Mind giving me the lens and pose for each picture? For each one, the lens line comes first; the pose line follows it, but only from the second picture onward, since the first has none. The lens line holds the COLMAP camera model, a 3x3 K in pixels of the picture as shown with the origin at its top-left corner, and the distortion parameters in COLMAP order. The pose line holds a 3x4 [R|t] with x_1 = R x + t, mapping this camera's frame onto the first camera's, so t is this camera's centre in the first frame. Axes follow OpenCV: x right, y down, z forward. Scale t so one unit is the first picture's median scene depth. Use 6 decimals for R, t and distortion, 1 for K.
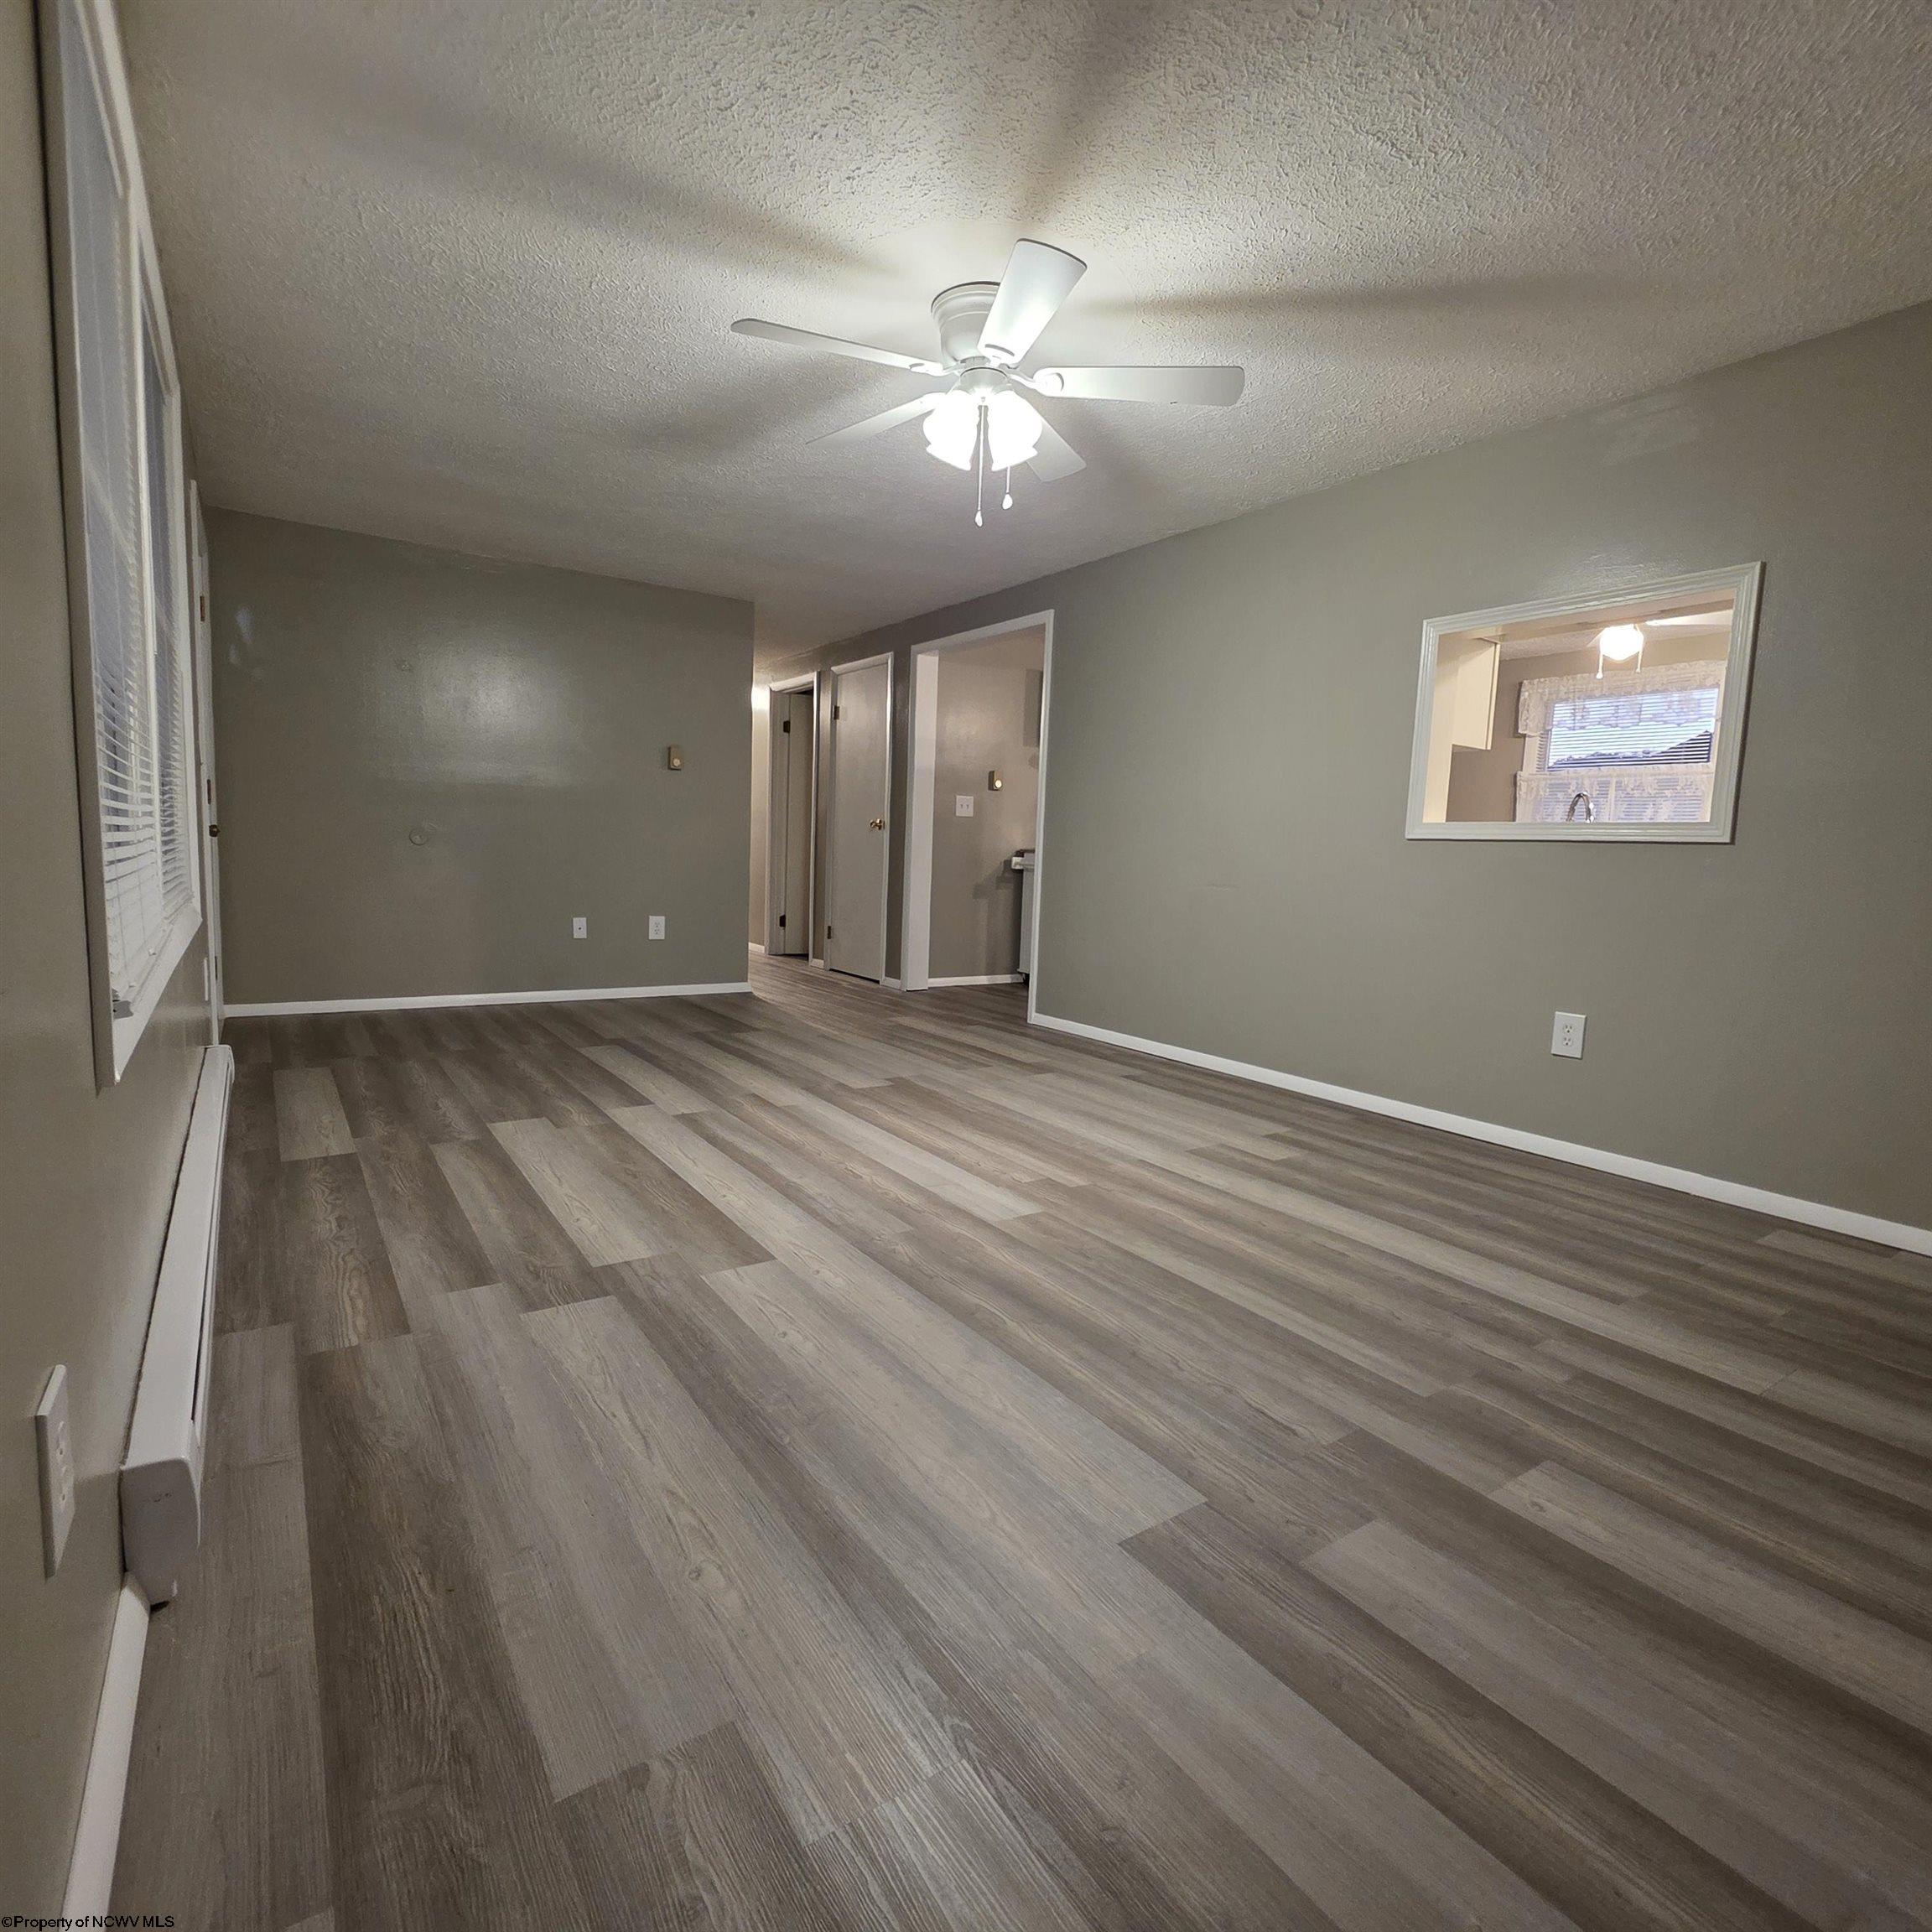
lens RADIAL K [[1029.1, 0, 964.5], [0, 1029.1, 952.8], [0, 0, 1]] dist [0.003231, 0.000131]
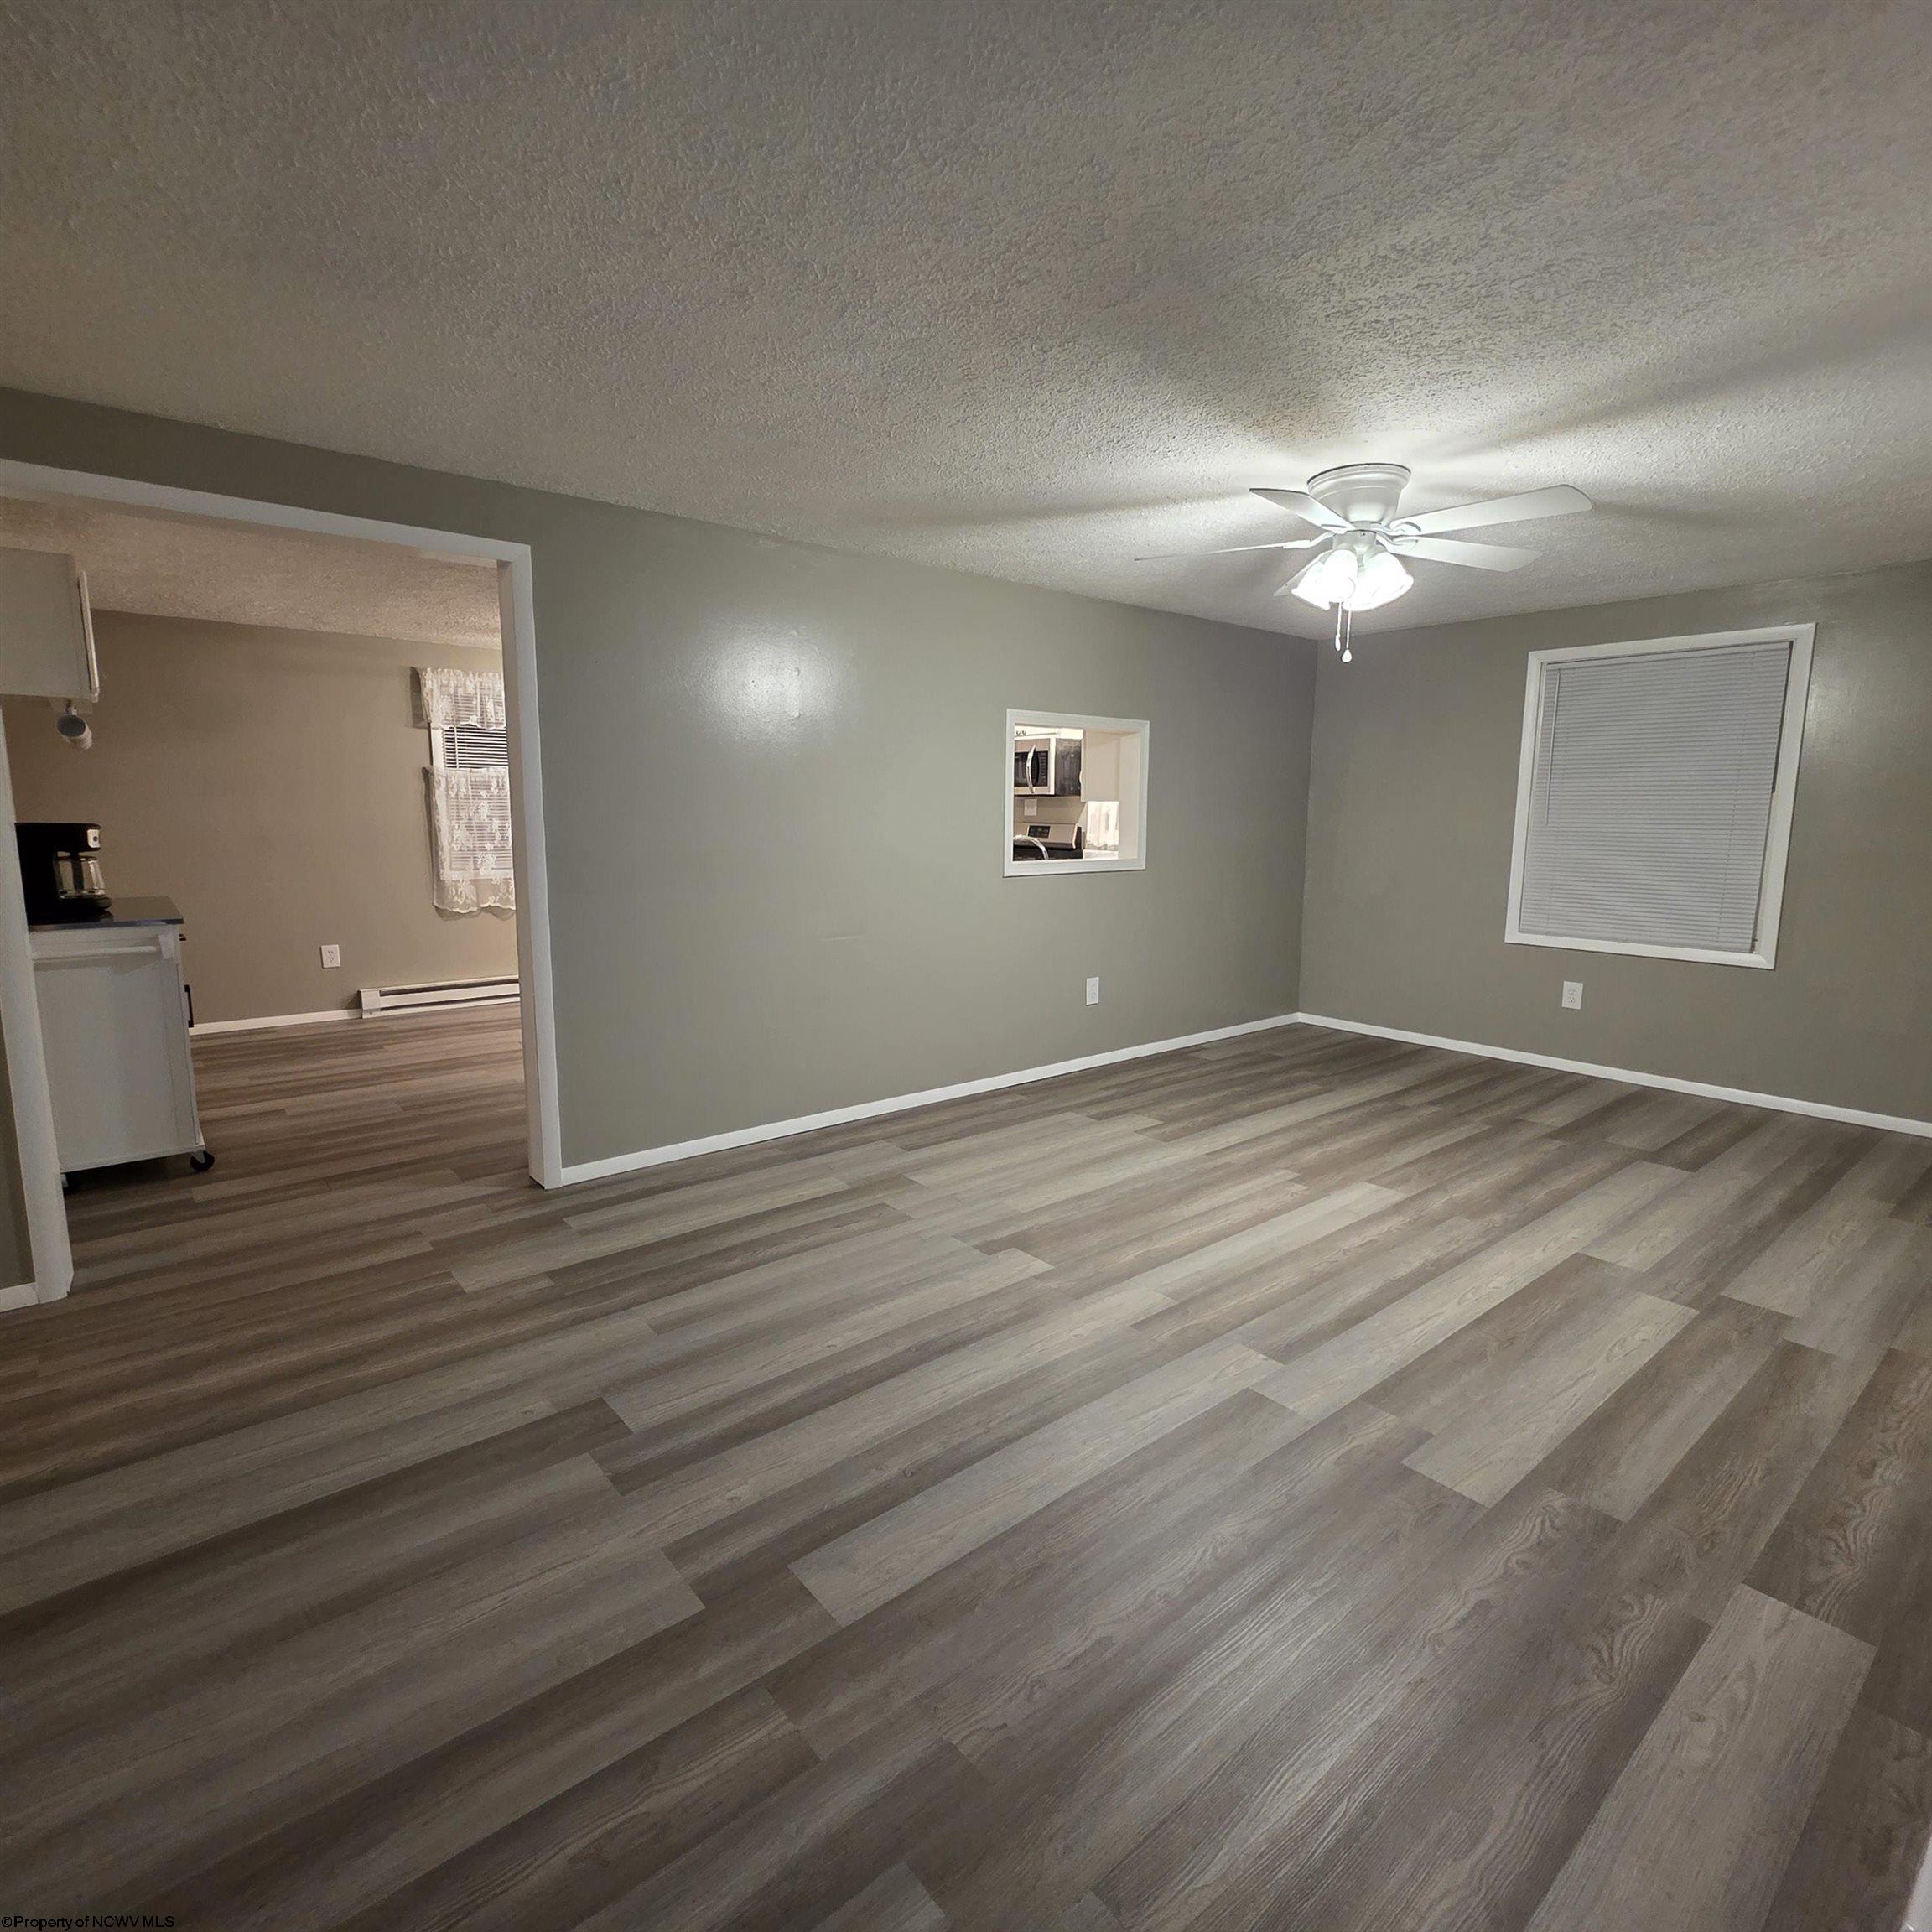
lens RADIAL K [[1029.1, 0, 964.5], [0, 1029.1, 952.8], [0, 0, 1]] dist [0.003231, 0.000131]
pose [[-0.091273, -0.174392, 0.980437, -1.149554], [0.091000, 0.978967, 0.182602, -0.346428], [-0.991659, 0.105887, -0.073483, 1.552105]]
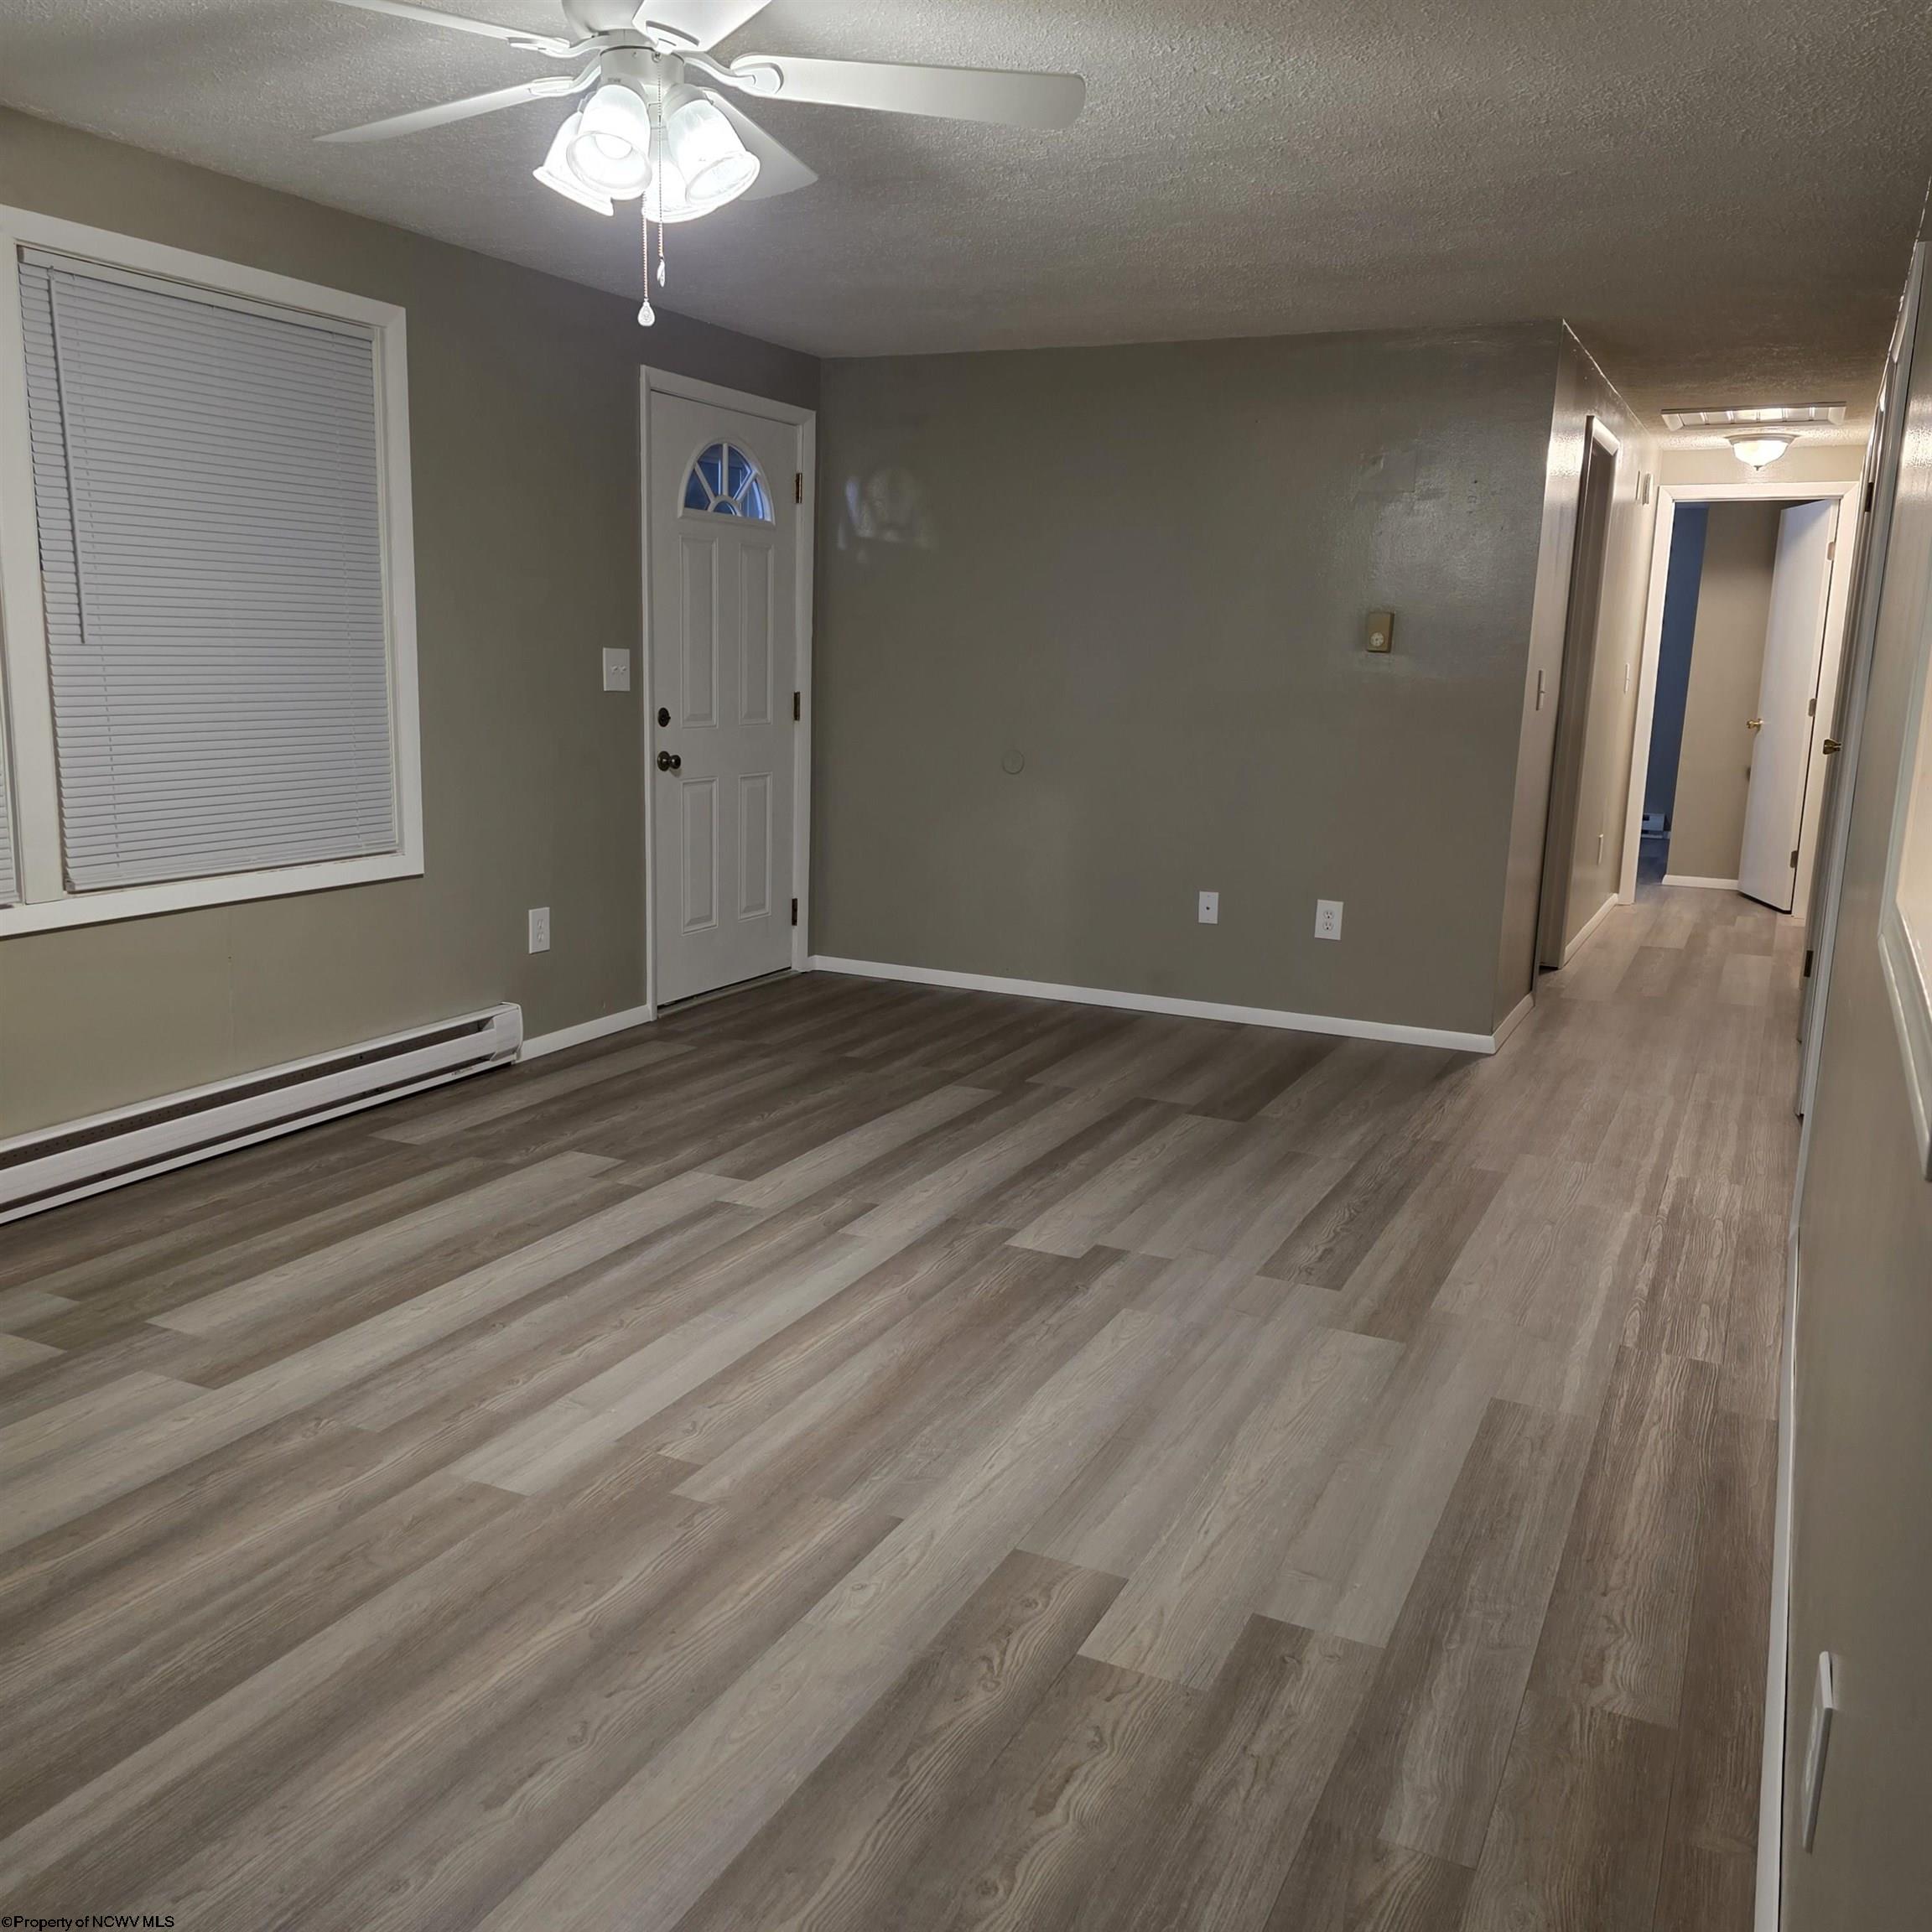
lens RADIAL K [[1735.1, 0, 966.0], [0, 1735.1, 966.0], [0, 0, 1]] dist [0.054386, -0.016729]
pose [[0.499579, 0.139887, -0.854899, 0.997637], [-0.096770, 0.989711, 0.105397, -0.180785], [0.860846, 0.030075, 0.507975, 0.668182]]
